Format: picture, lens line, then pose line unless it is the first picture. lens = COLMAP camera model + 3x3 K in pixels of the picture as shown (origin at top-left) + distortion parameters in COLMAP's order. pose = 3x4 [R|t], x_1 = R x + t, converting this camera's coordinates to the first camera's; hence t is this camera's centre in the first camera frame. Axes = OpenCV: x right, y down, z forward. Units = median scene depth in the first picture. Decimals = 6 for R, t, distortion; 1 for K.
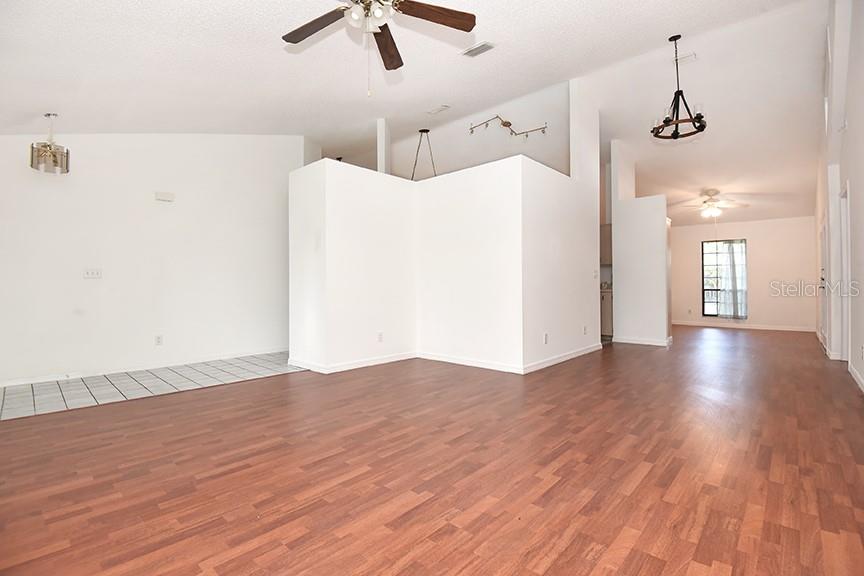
lens RADIAL K [[388.1, 0, 432.0], [0, 388.1, 288.0], [0, 0, 1]] dist [0.029539, 0.000079]
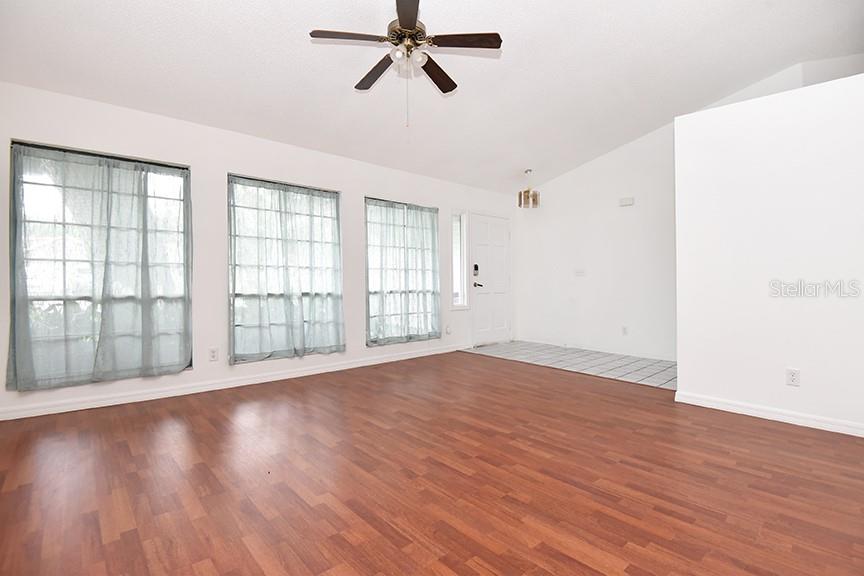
lens RADIAL K [[413.2, 0, 434.0], [0, 413.2, 280.9], [0, 0, 1]] dist [-0.002119, -0.000228]
pose [[-0.091030, 0.003057, -0.995843, 0.970783], [-0.009372, 0.999948, 0.003926, -0.010726], [0.995804, 0.009690, -0.090997, 1.086017]]
